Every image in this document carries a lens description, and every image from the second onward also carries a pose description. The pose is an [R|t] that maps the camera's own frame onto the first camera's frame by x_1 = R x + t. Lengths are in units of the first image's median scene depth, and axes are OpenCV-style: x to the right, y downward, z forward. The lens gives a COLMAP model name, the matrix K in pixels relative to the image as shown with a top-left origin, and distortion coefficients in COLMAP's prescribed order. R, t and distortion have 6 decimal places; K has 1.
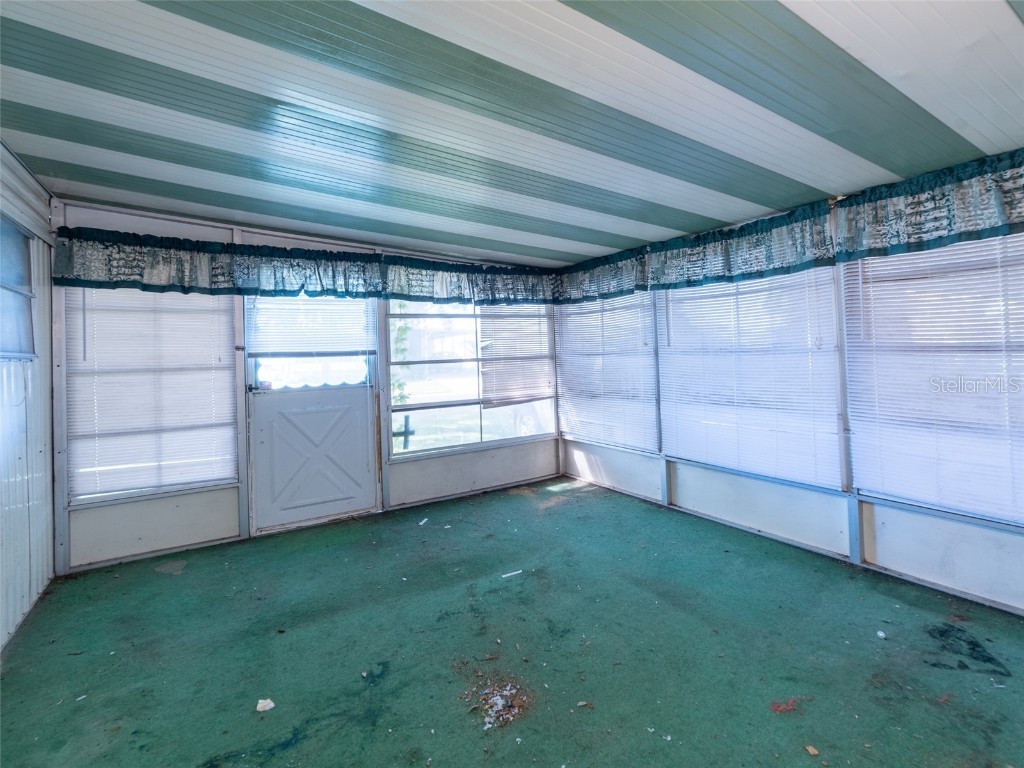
lens RADIAL K [[443.8, 0, 514.0], [0, 443.8, 383.5], [0, 0, 1]] dist [-0.014208, 0.002767]
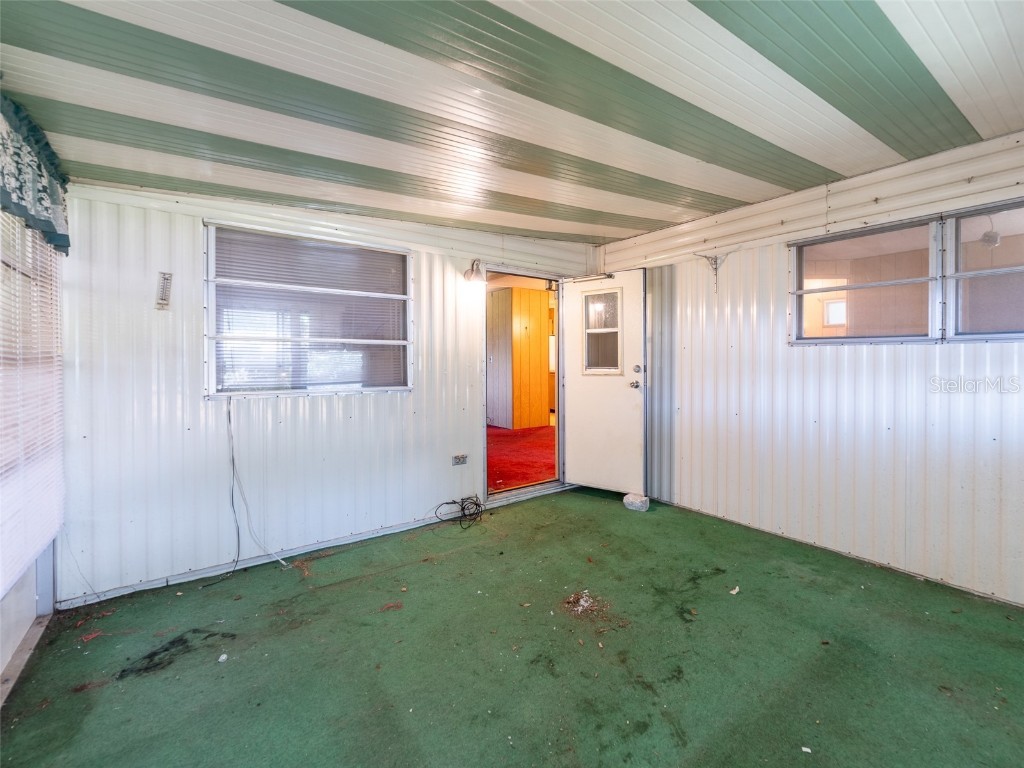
lens RADIAL K [[443.8, 0, 509.9], [0, 443.8, 375.1], [0, 0, 1]] dist [-0.014208, 0.002767]
pose [[-0.999152, 0.035453, -0.020948, 0.175575], [0.033193, 0.994450, 0.099836, -0.152961], [0.024371, 0.099056, -0.994783, 1.948462]]
